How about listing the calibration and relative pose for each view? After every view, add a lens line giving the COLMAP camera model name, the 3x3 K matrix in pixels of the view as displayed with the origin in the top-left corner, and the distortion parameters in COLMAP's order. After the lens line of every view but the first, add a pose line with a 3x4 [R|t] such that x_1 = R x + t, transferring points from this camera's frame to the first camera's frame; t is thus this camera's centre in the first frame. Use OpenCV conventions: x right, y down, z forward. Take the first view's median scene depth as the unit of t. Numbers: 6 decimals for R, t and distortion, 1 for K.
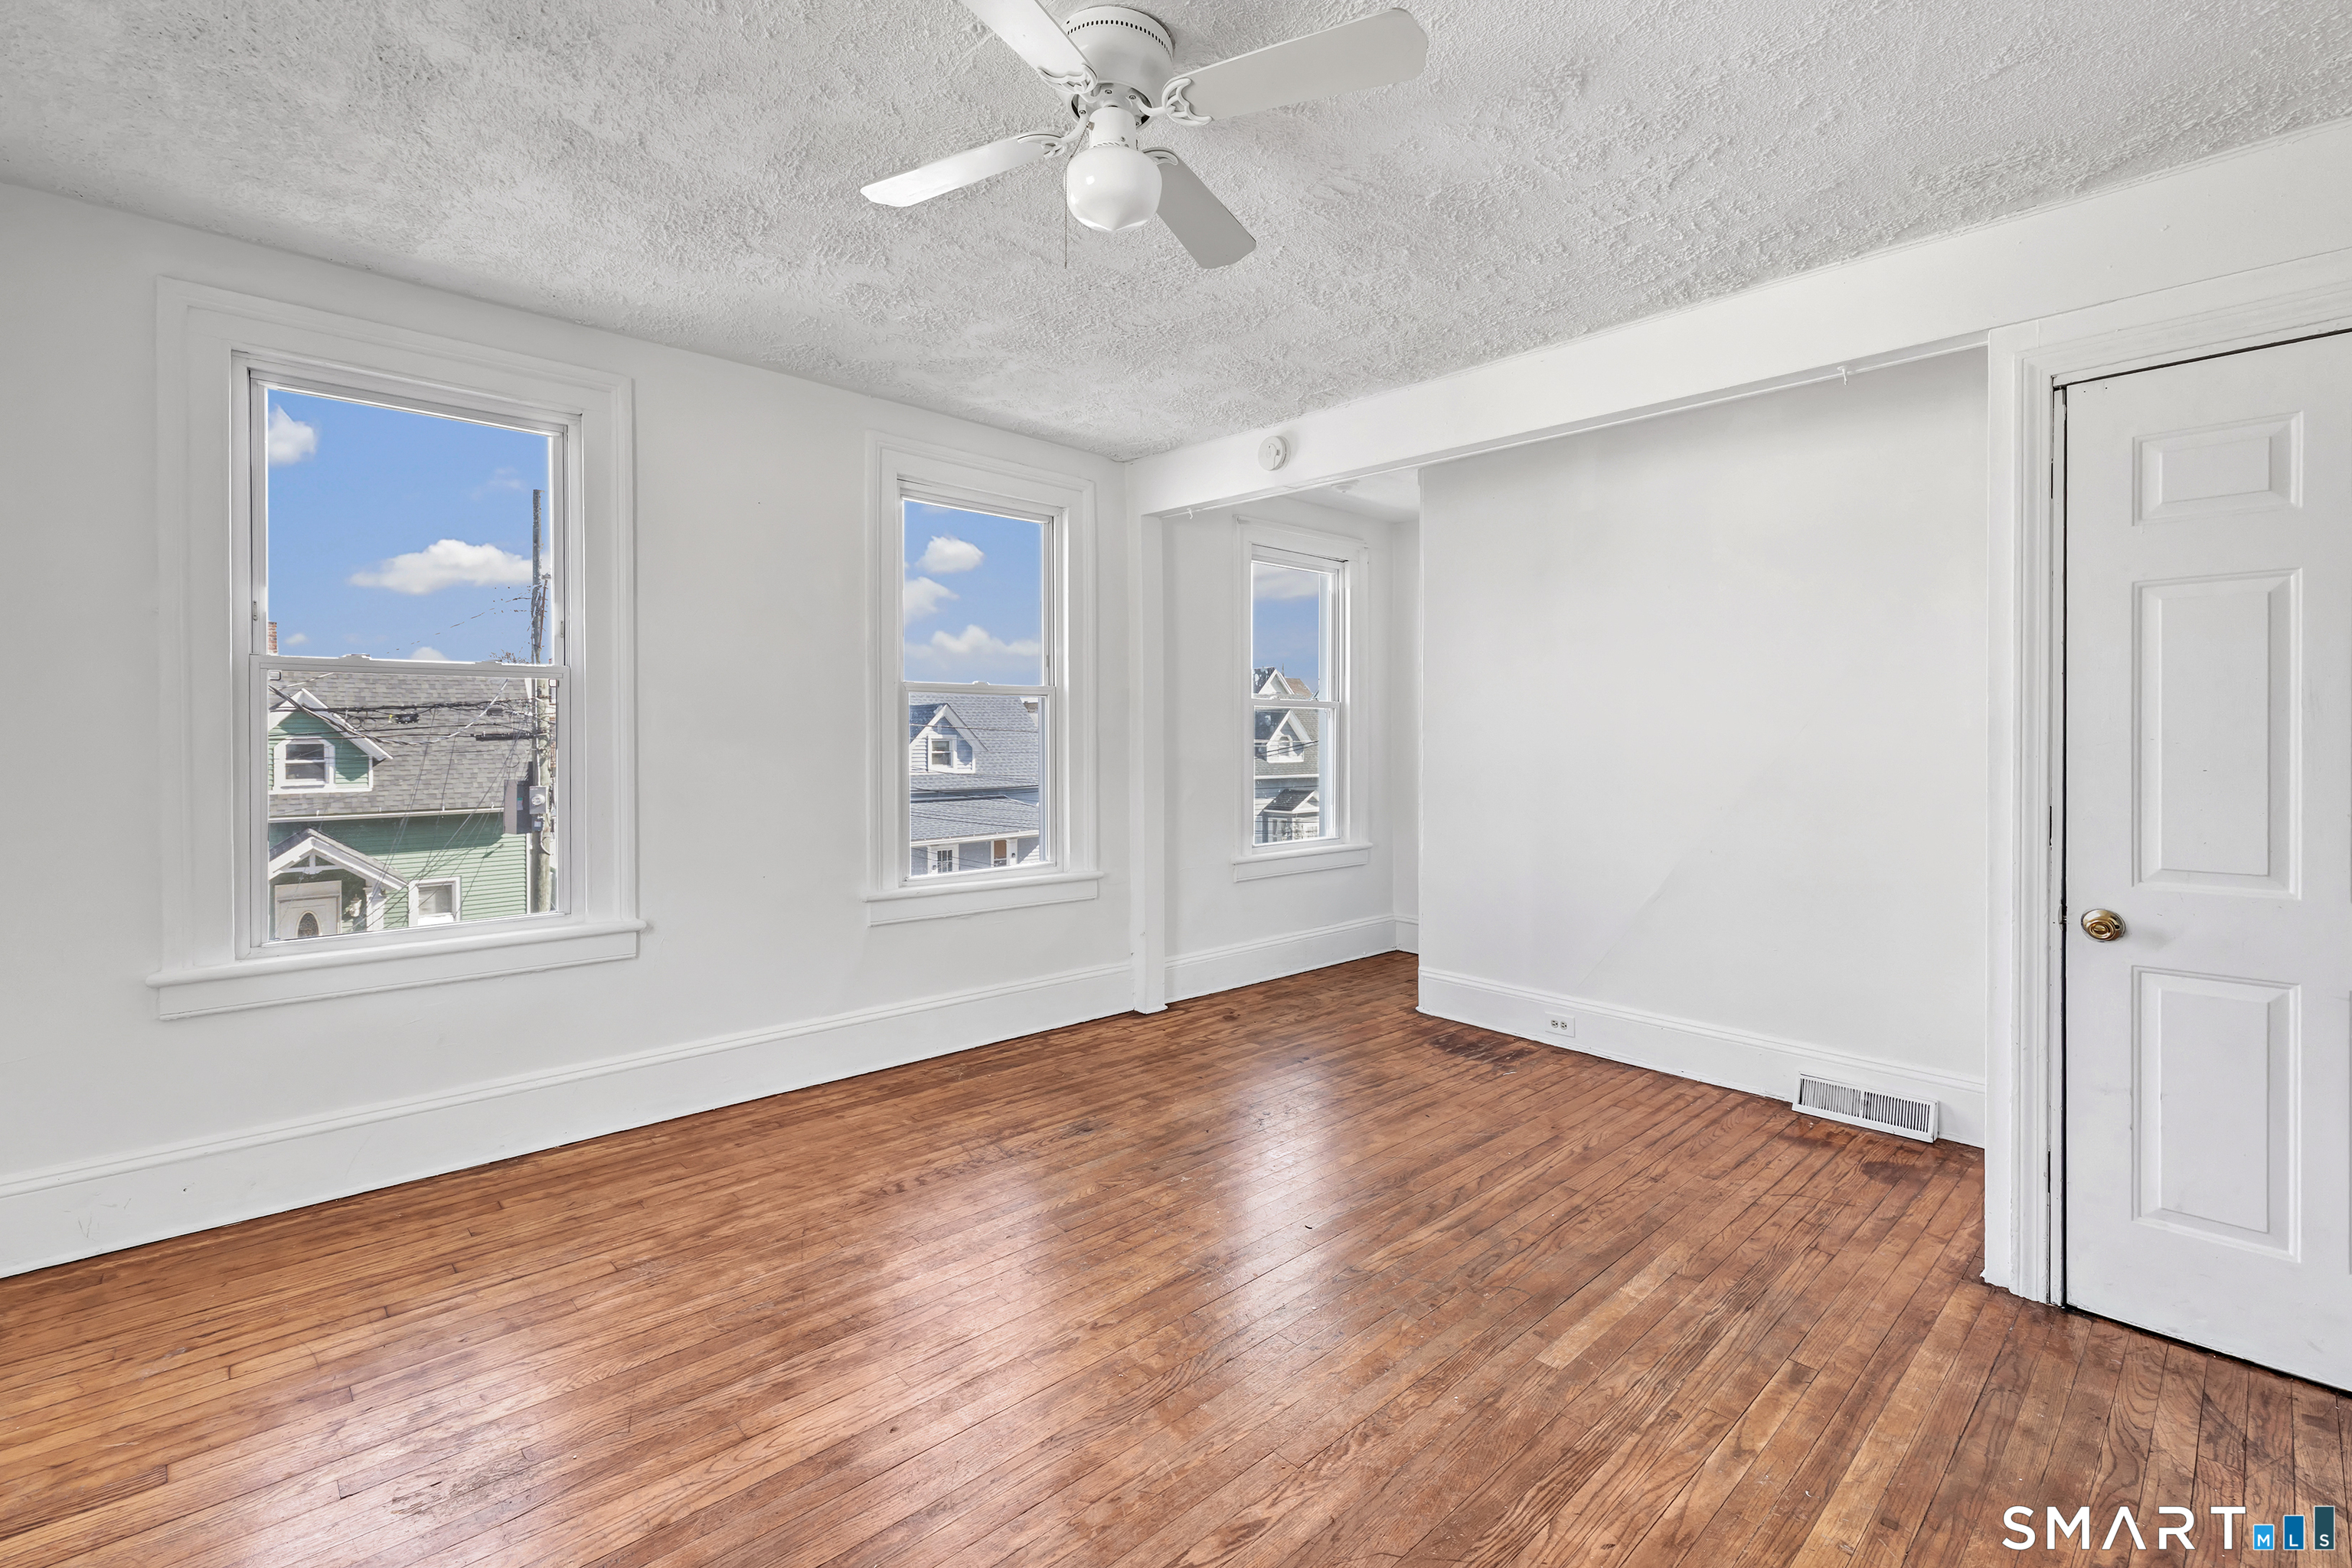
lens RADIAL K [[1103.3, 0, 1182.2], [0, 1103.3, 738.0], [0, 0, 1]] dist [0.000563, 0.000513]
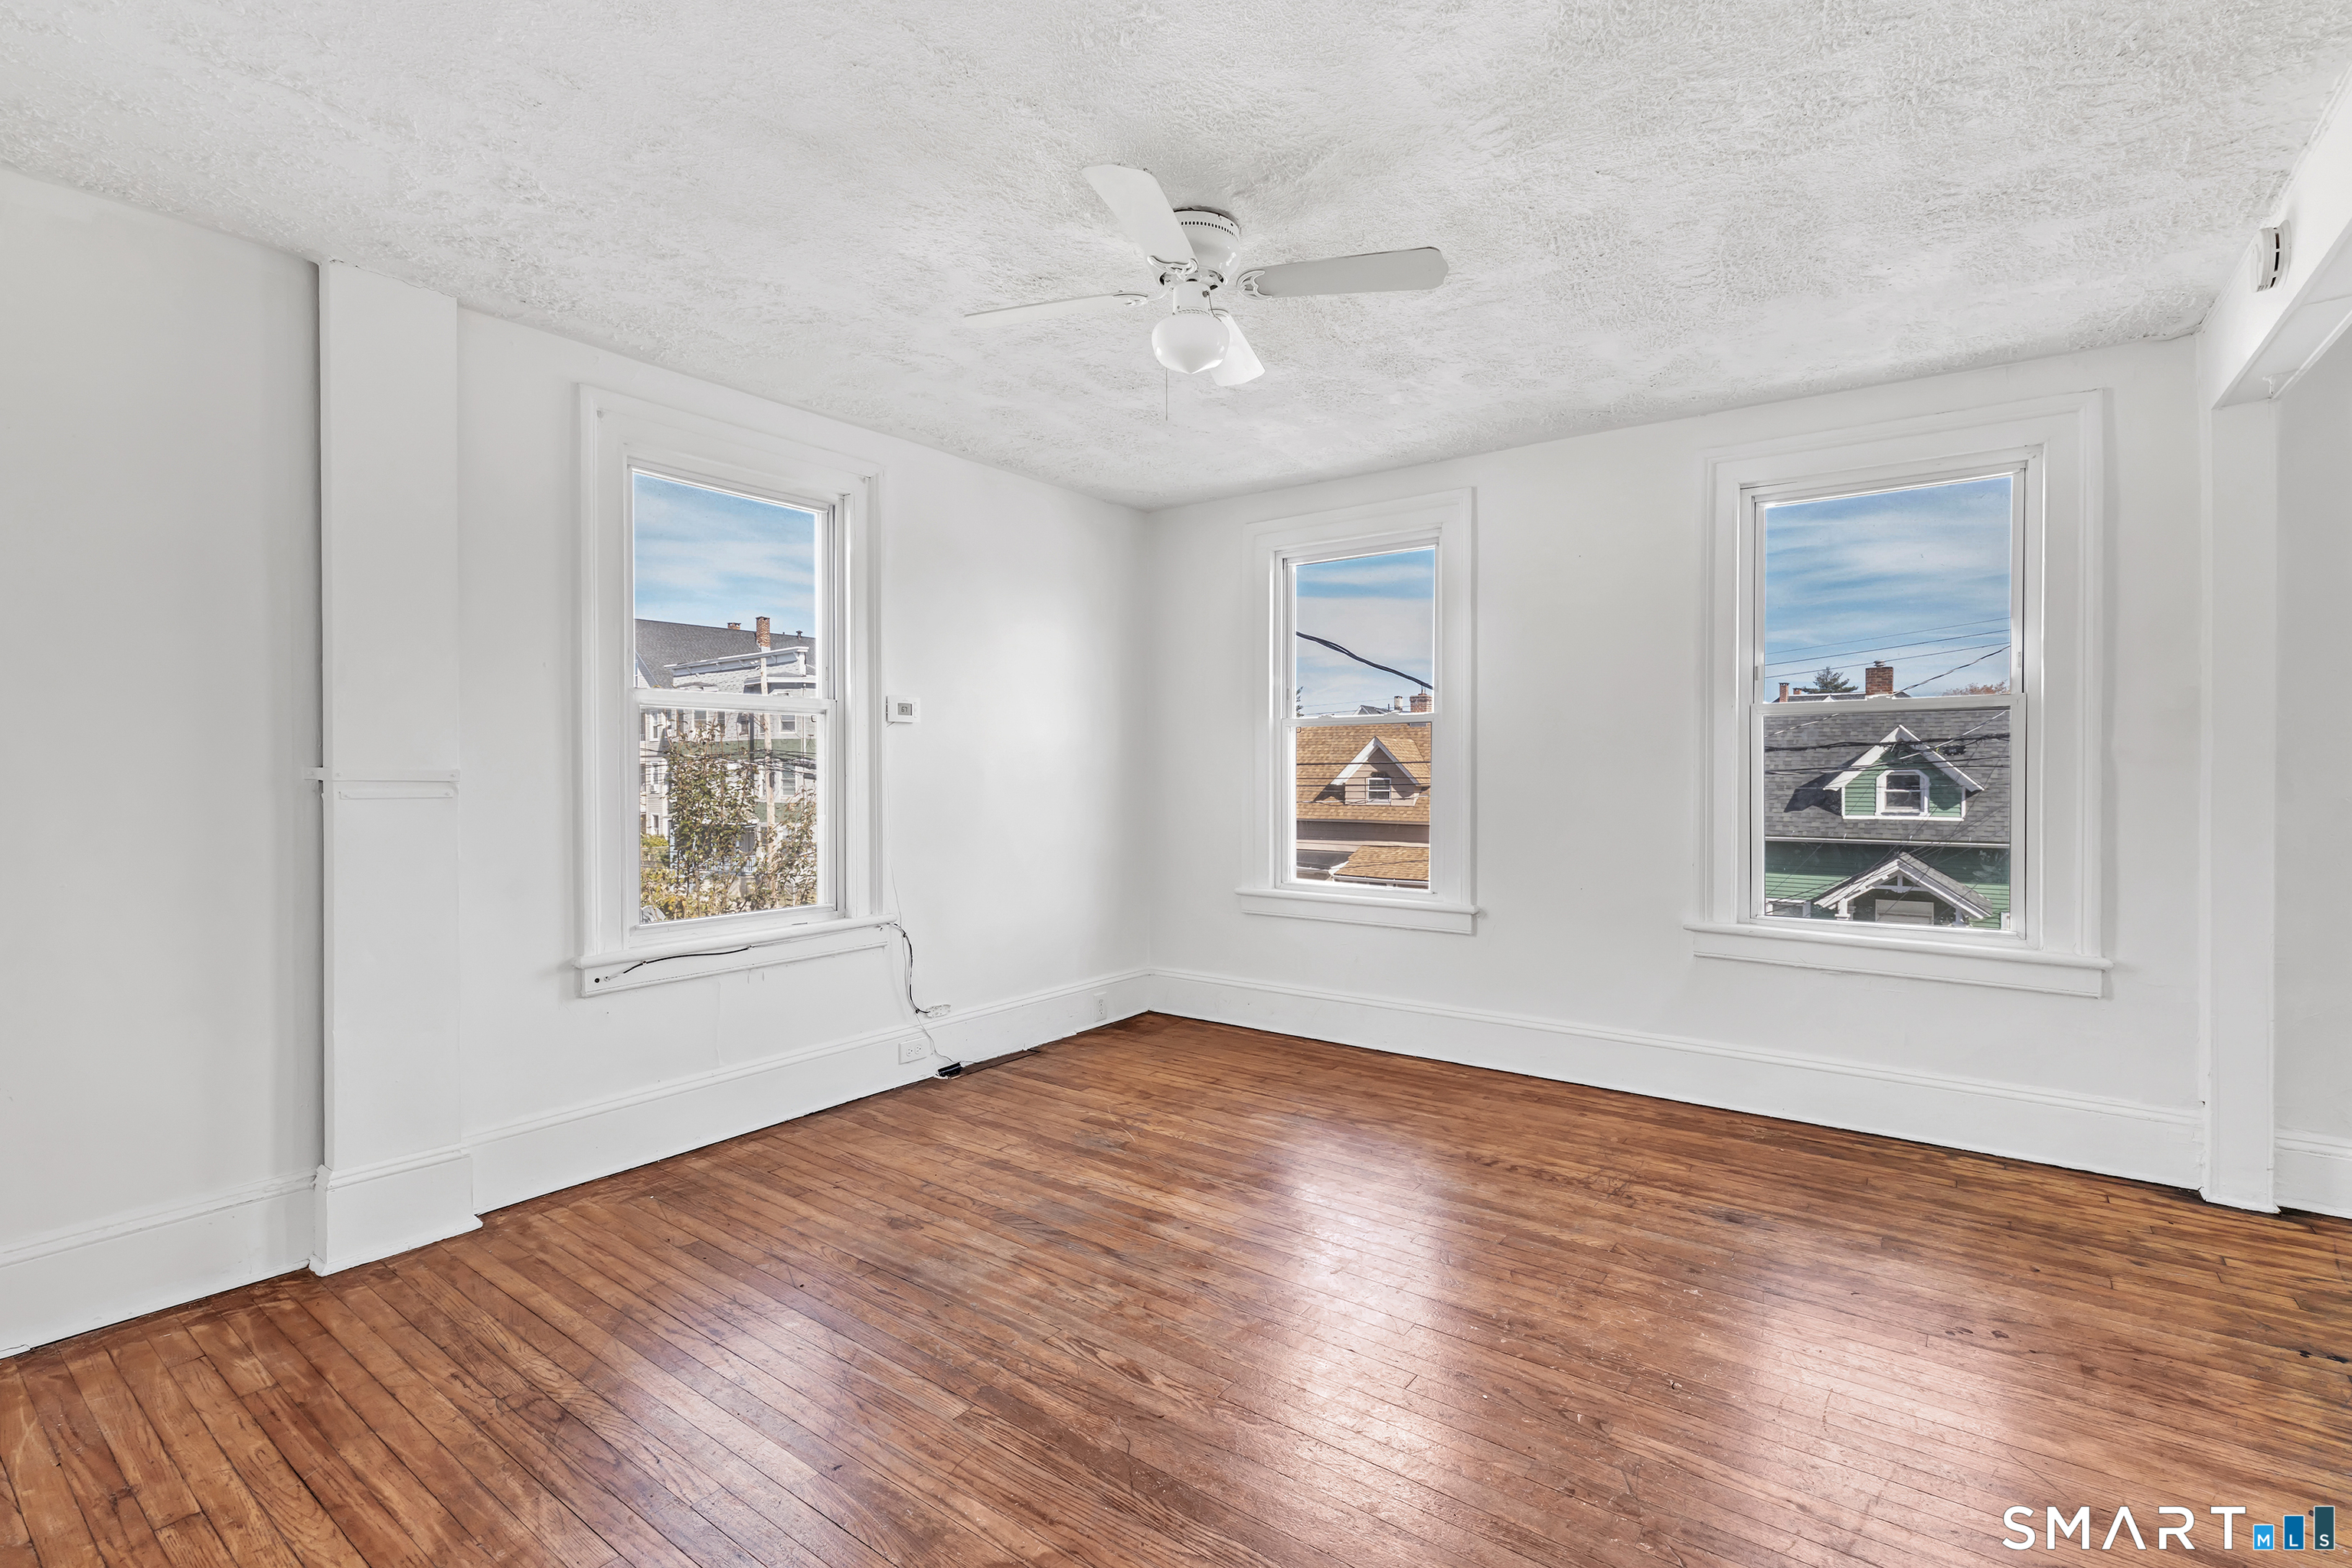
lens RADIAL K [[1045.1, 0, 1130.8], [0, 1045.1, 777.7], [0, 0, 1]] dist [-0.000197, 0.000437]
pose [[0.139329, 0.006928, -0.990222, 0.607319], [-0.000869, 0.999976, 0.006874, 0.005825], [0.990246, -0.000097, 0.139332, 0.396247]]
